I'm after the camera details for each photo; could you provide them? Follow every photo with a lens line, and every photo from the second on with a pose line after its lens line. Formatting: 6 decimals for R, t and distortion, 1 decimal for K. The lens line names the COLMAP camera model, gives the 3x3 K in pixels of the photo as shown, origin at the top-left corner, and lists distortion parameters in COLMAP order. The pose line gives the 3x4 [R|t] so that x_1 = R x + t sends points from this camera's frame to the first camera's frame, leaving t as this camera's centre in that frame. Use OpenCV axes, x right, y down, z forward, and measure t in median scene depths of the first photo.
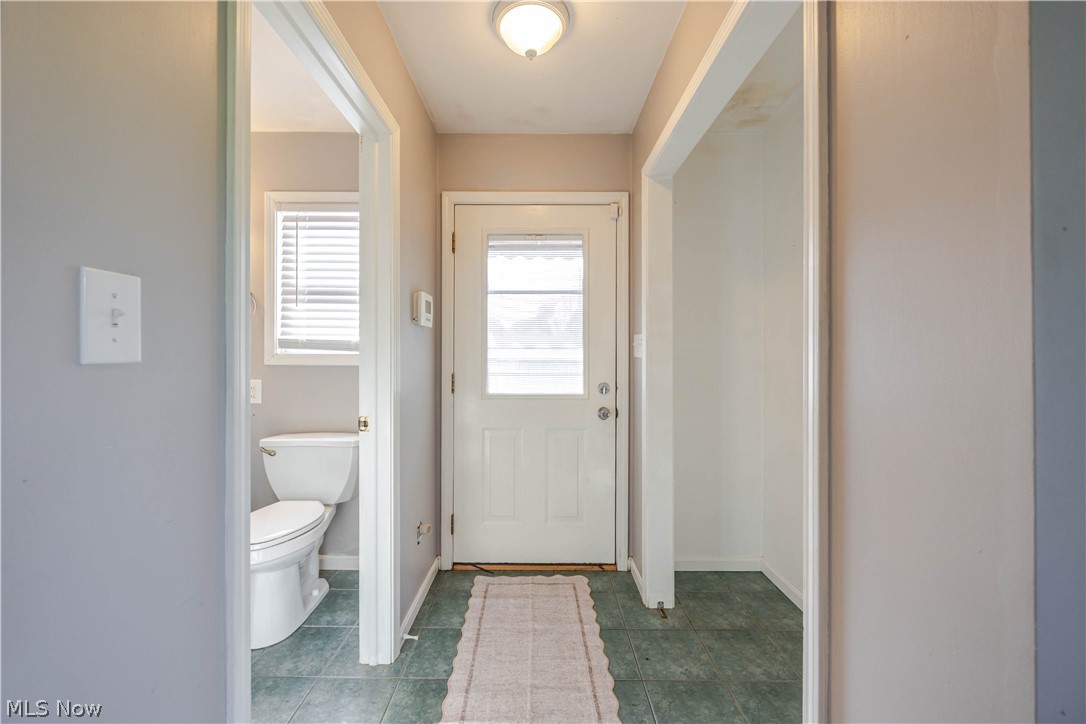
lens RADIAL K [[423.1, 0, 533.3], [0, 423.1, 356.8], [0, 0, 1]] dist [-0.005115, 0.000299]
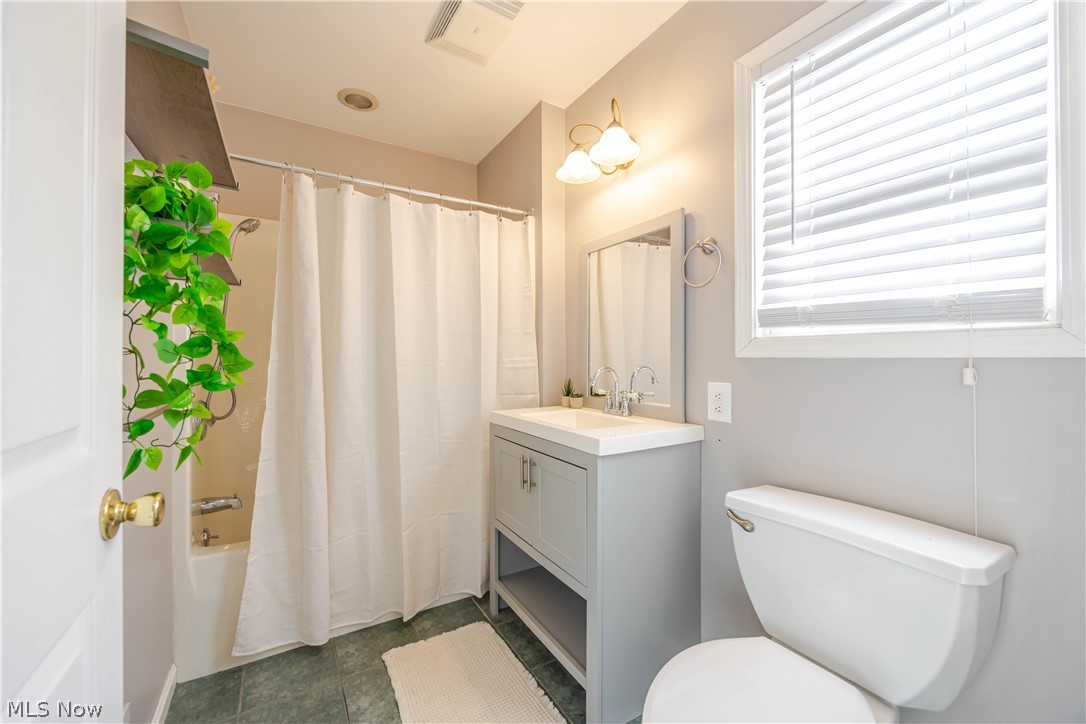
lens RADIAL K [[423.1, 0, 531.2], [0, 423.1, 356.7], [0, 0, 1]] dist [-0.005115, 0.000299]
pose [[0.508467, -0.002201, -0.861079, -0.275833], [0.003457, 0.999994, -0.000515, 0.017311], [0.861074, -0.002715, 0.508472, 0.456768]]
